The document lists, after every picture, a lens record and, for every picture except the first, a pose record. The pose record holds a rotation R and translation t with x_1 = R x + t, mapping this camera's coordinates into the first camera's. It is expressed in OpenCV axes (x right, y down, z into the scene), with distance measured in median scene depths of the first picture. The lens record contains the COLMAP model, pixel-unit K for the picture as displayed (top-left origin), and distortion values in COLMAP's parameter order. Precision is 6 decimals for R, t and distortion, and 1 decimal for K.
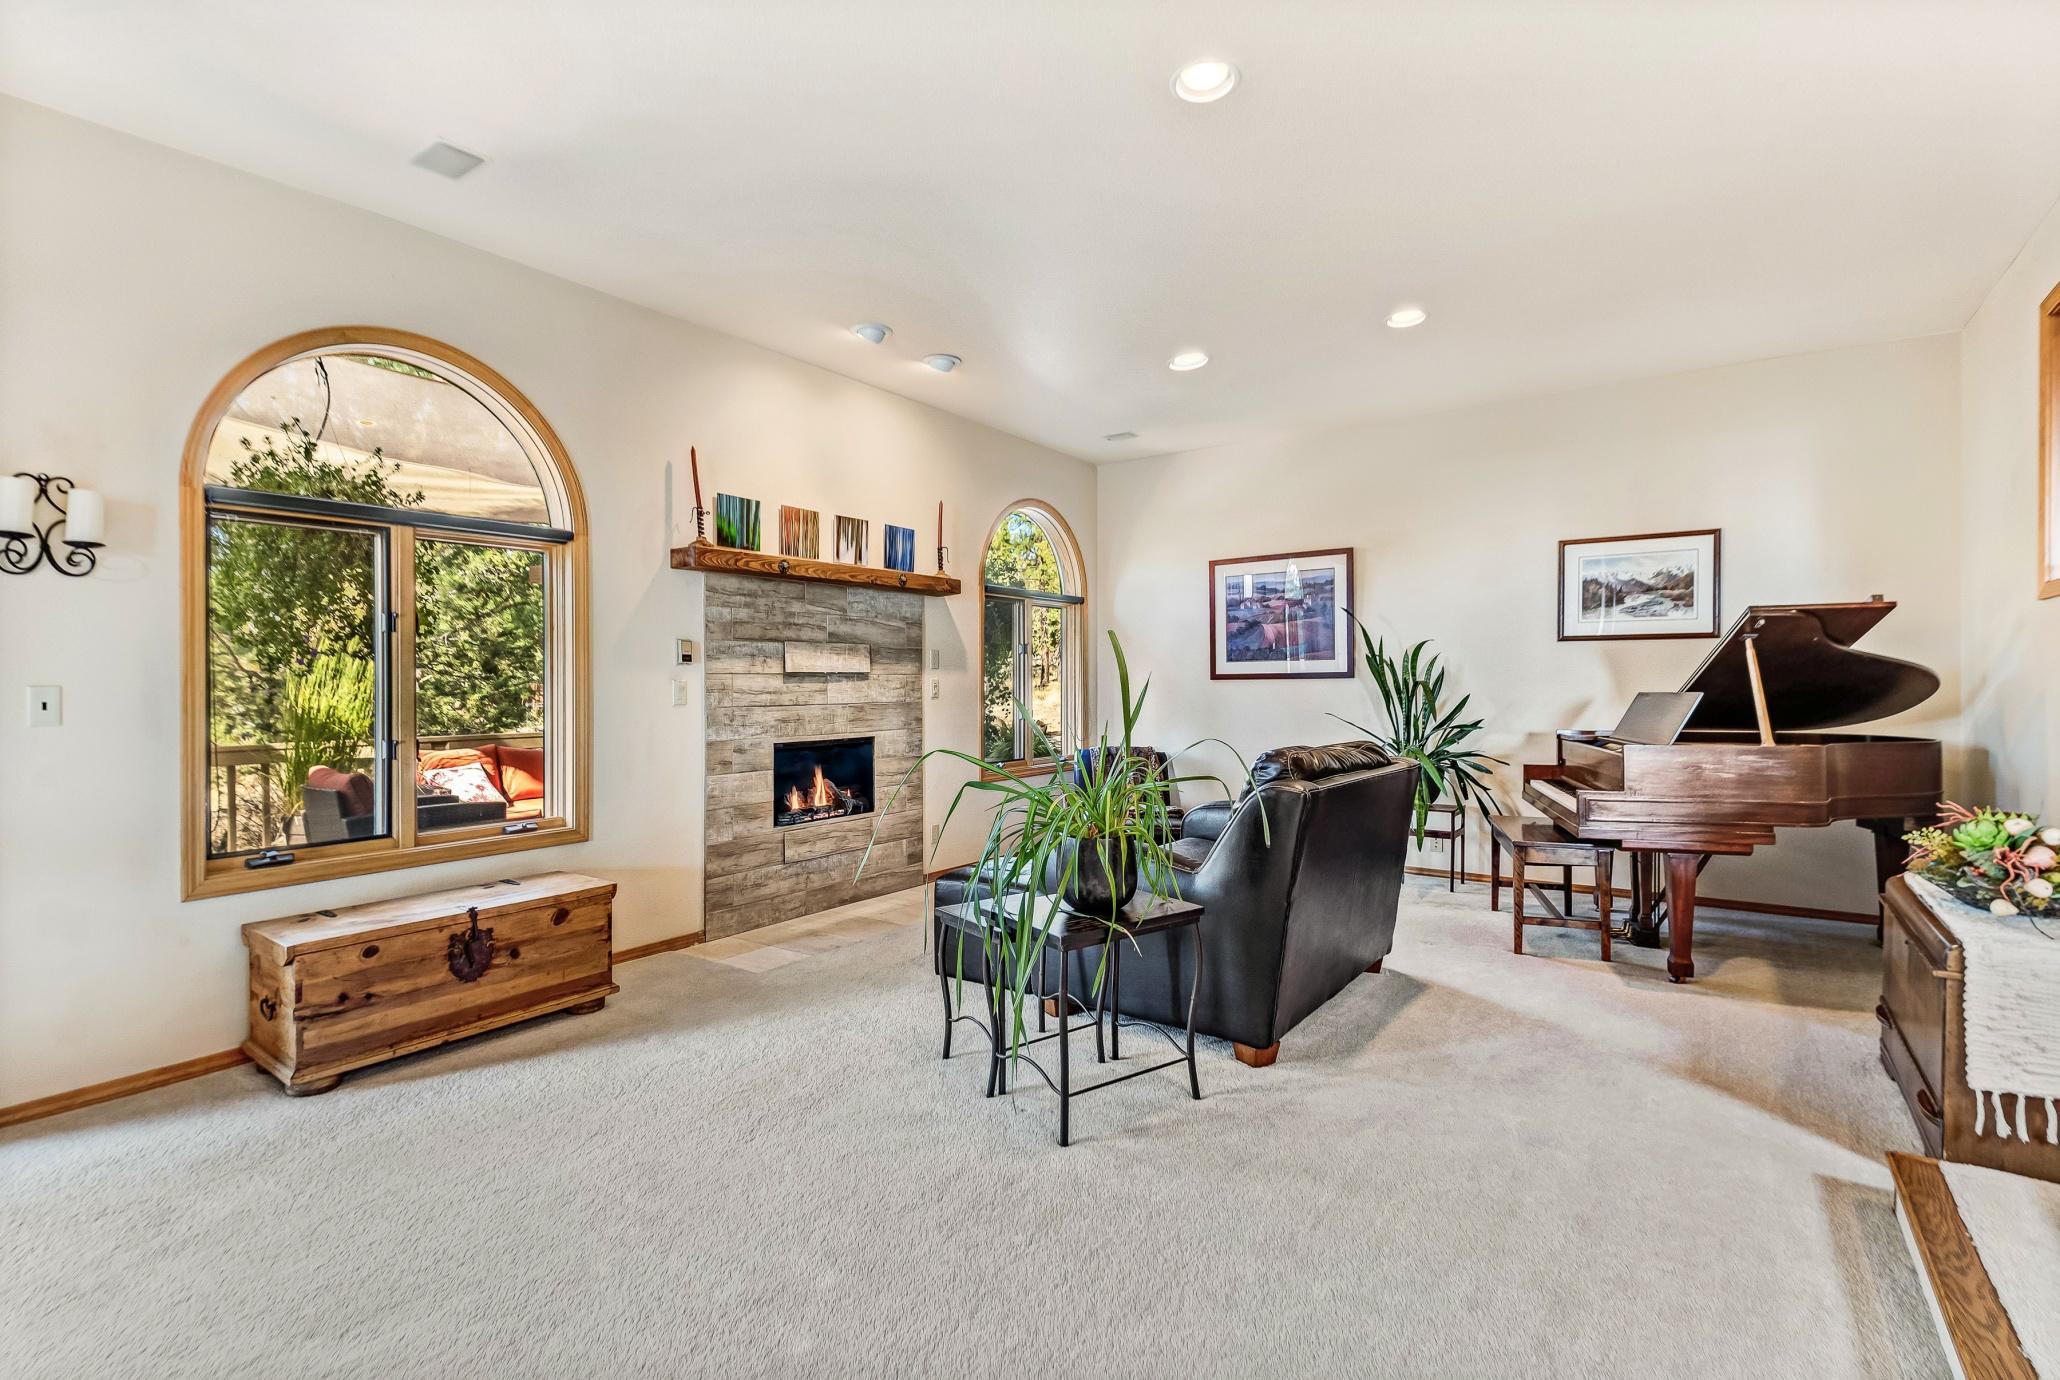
lens RADIAL K [[952.4, 0, 1022.2], [0, 952.4, 669.1], [0, 0, 1]] dist [0.019018, -0.013375]
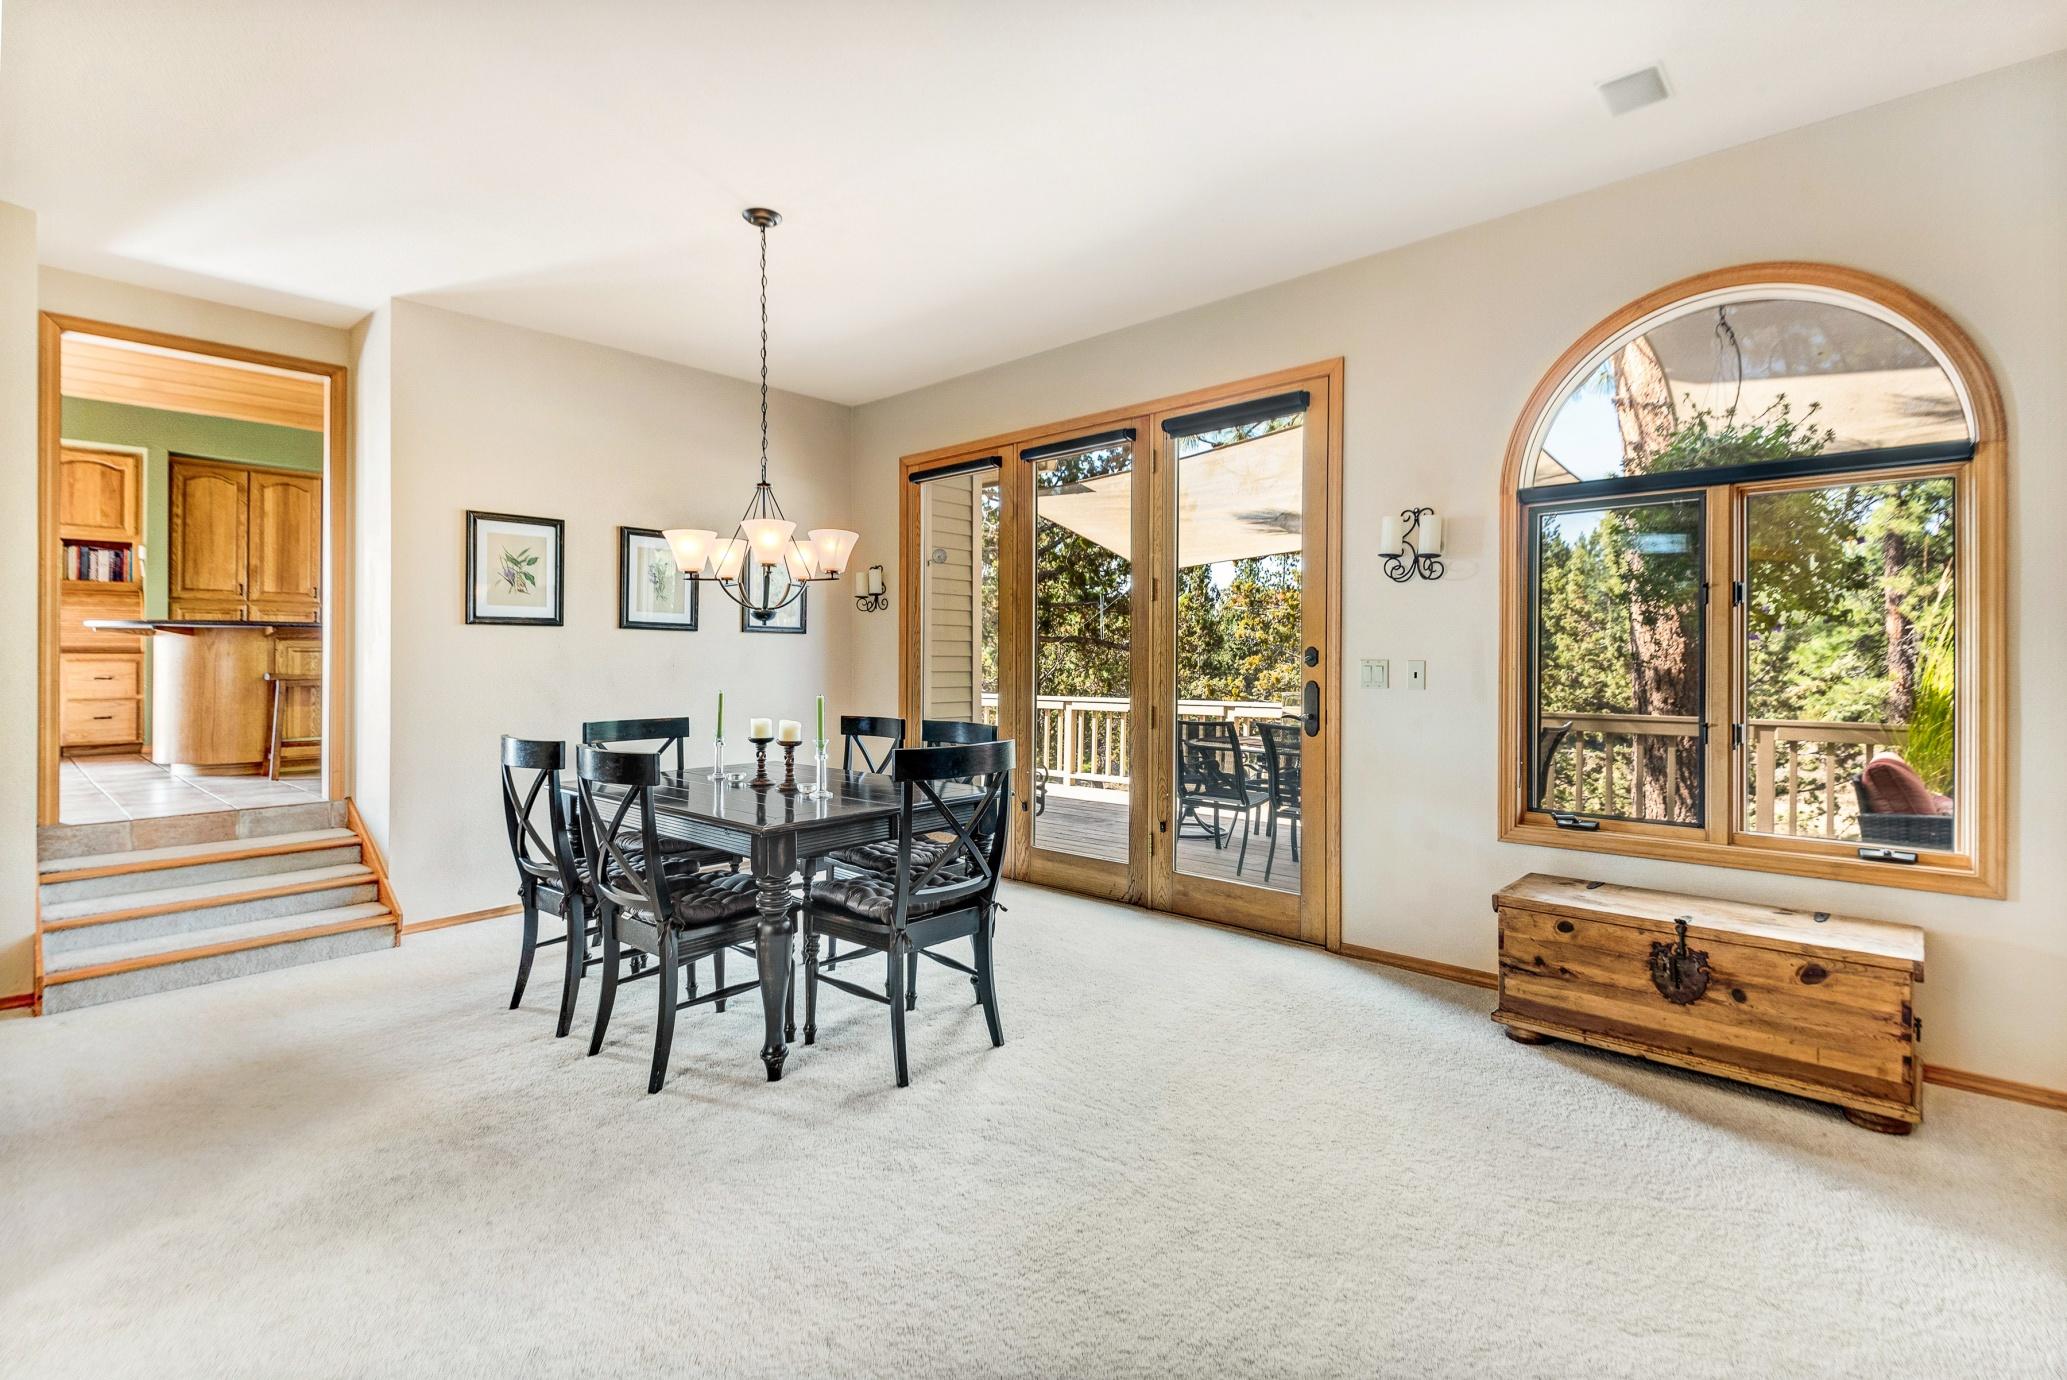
lens RADIAL K [[941.1, 0, 1035.8], [0, 941.1, 650.4], [0, 0, 1]] dist [0.001216, -0.011168]
pose [[-0.126715, -0.008389, -0.991904, 0.344172], [0.011229, 0.999888, -0.009891, 0.008652], [0.991876, -0.012391, -0.126607, 0.541981]]
